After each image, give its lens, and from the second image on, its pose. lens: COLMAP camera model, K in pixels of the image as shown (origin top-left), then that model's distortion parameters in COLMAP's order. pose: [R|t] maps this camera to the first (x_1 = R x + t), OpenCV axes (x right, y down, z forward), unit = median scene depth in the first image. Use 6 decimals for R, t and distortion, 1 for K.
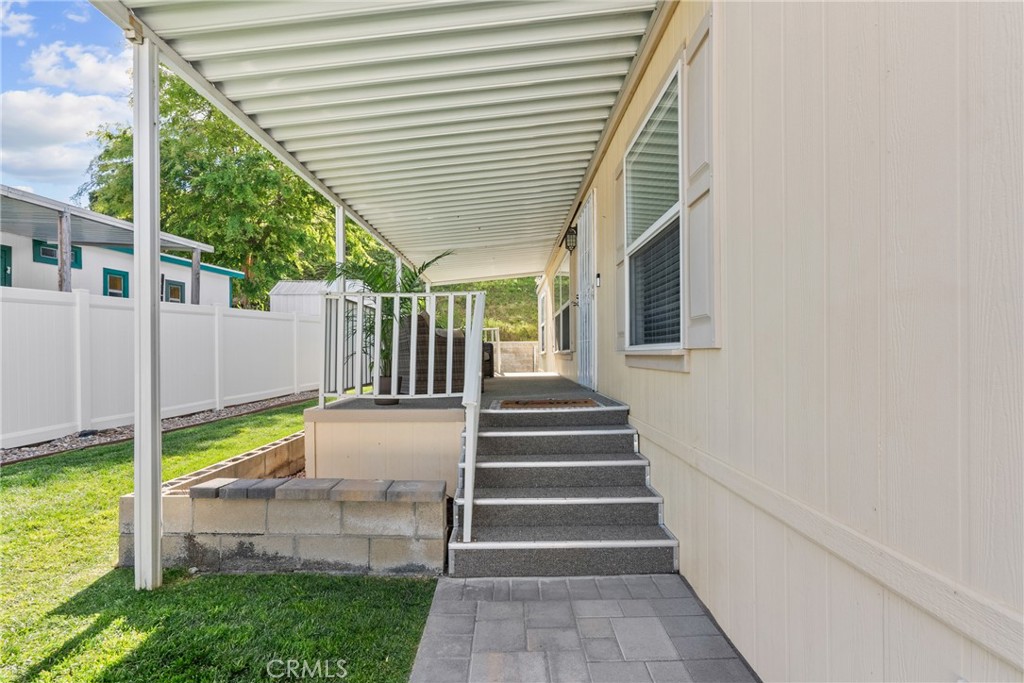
lens RADIAL K [[475.7, 0, 512.0], [0, 475.7, 341.5], [0, 0, 1]] dist [-0.000842, 0.000005]
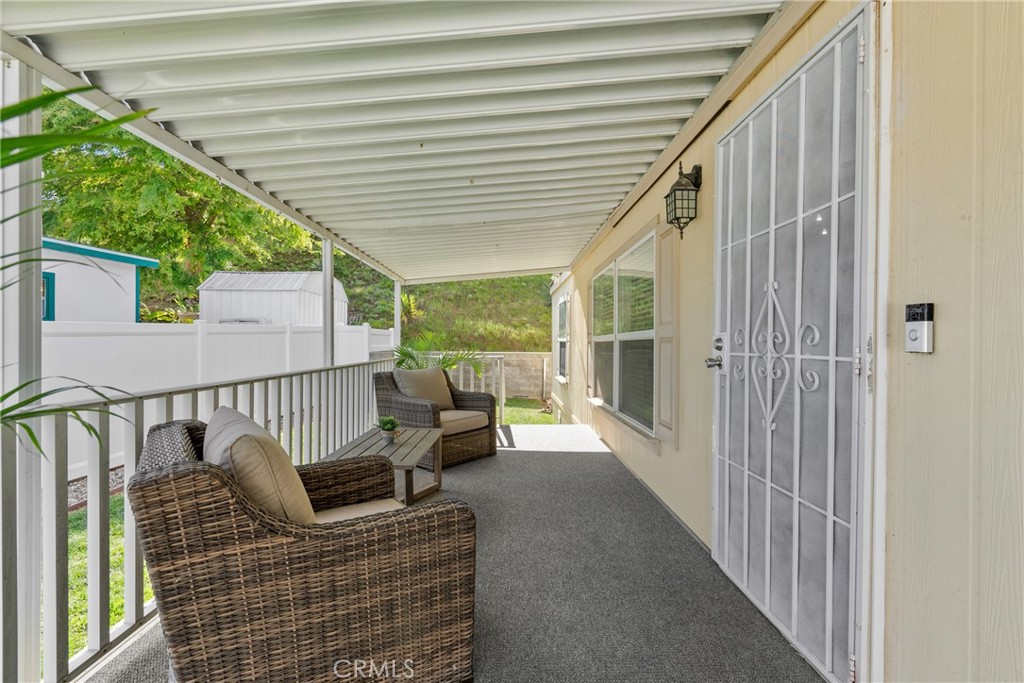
lens RADIAL K [[470.4, 0, 512.0], [0, 470.4, 341.5], [0, 0, 1]] dist [0.002289, 0.000322]
pose [[0.999888, 0.013863, 0.005578, -0.015605], [-0.013979, 0.999676, 0.021294, -0.047003], [-0.005281, -0.021369, 0.999758, 0.288161]]
